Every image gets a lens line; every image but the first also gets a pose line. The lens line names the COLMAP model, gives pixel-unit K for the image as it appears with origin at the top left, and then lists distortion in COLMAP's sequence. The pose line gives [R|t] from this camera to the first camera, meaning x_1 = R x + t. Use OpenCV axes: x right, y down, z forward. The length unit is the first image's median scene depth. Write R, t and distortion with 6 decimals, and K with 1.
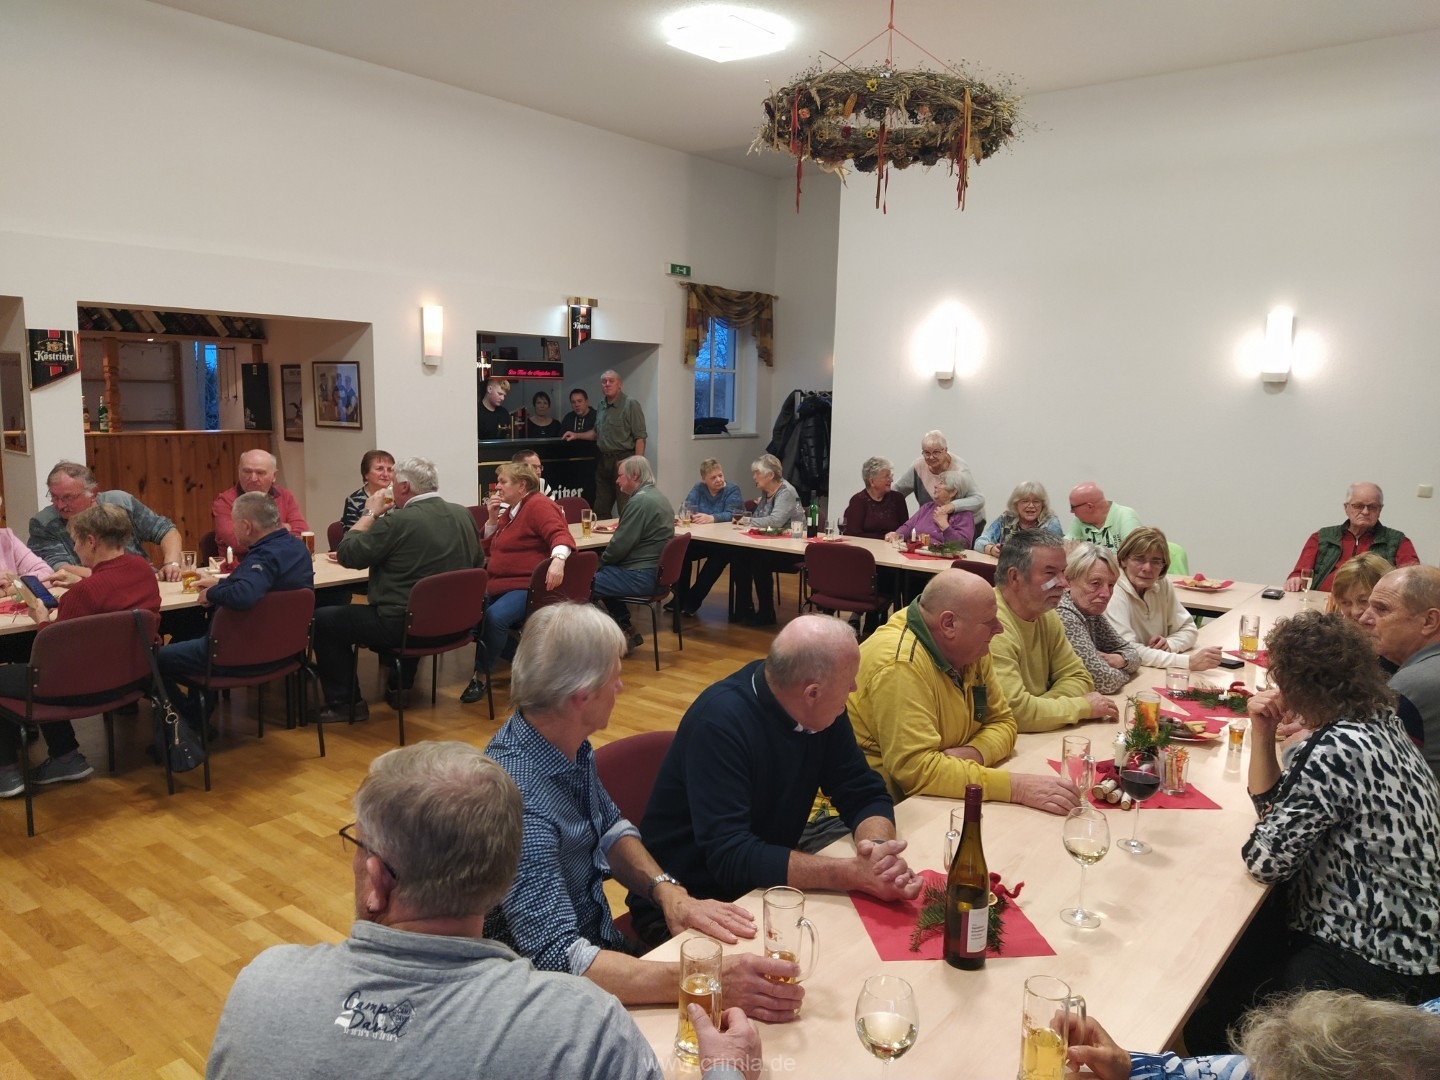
lens RADIAL K [[1055.7, 0, 708.7], [0, 1055.7, 543.0], [0, 0, 1]] dist [0.049266, -0.068892]
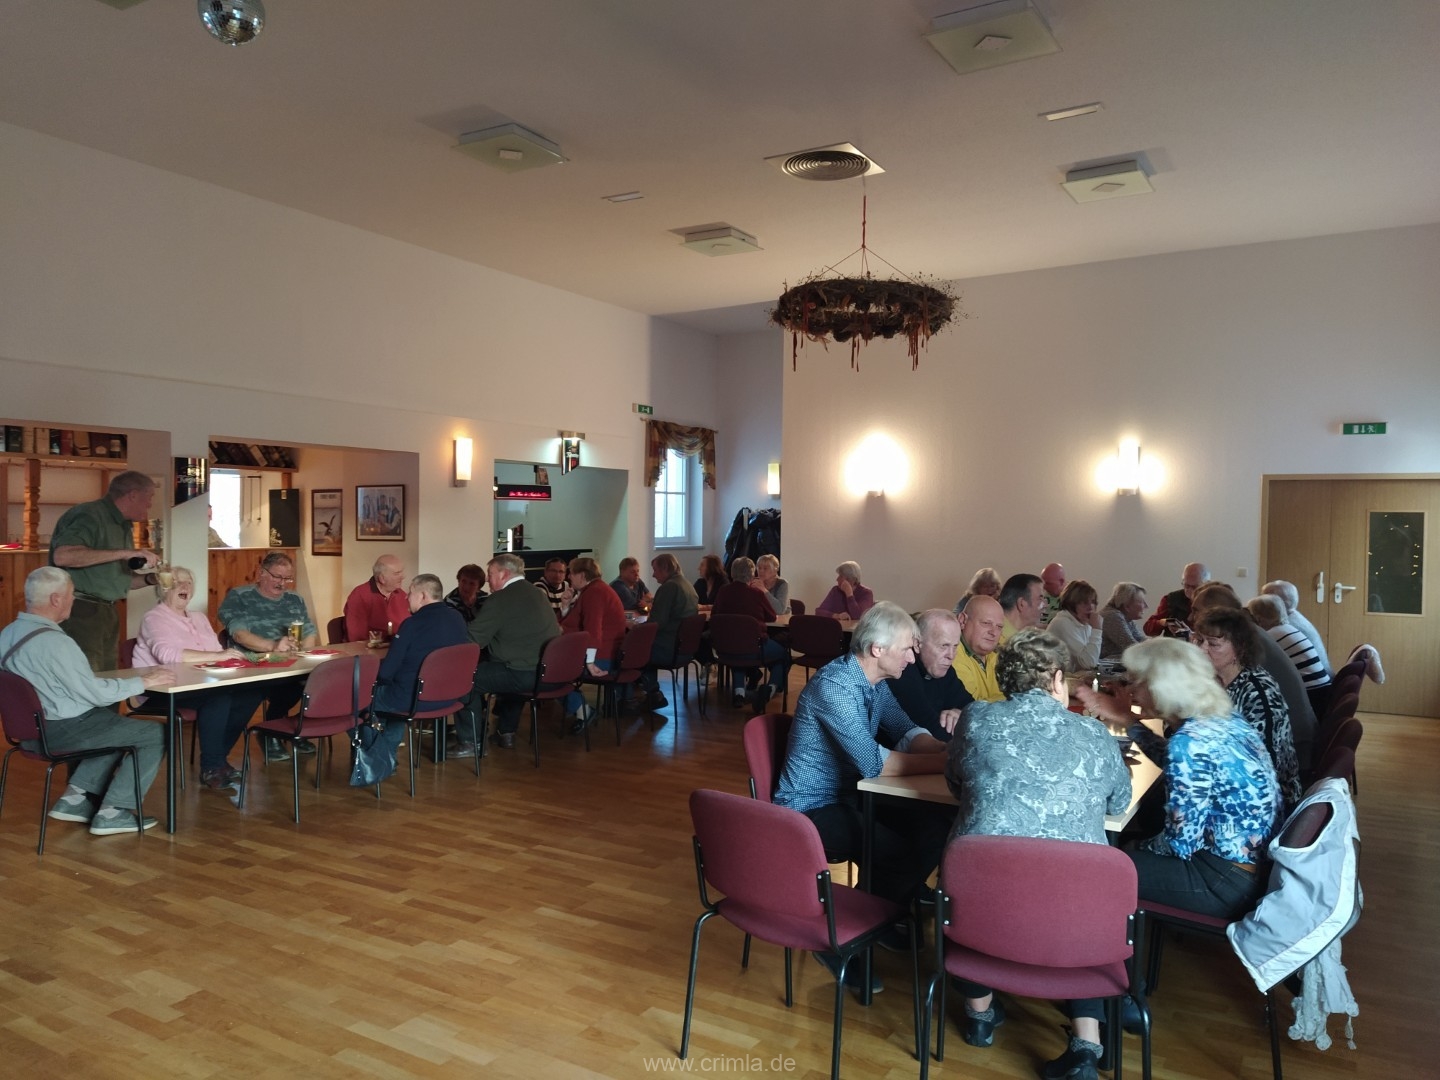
lens RADIAL K [[1055.7, 0, 729.4], [0, 1055.7, 534.7], [0, 0, 1]] dist [0.049266, -0.068892]
pose [[0.989004, -0.016010, 0.147020, -0.141288], [0.035173, 0.991062, -0.128685, 0.048859], [-0.143646, 0.132441, 0.980727, -0.204120]]
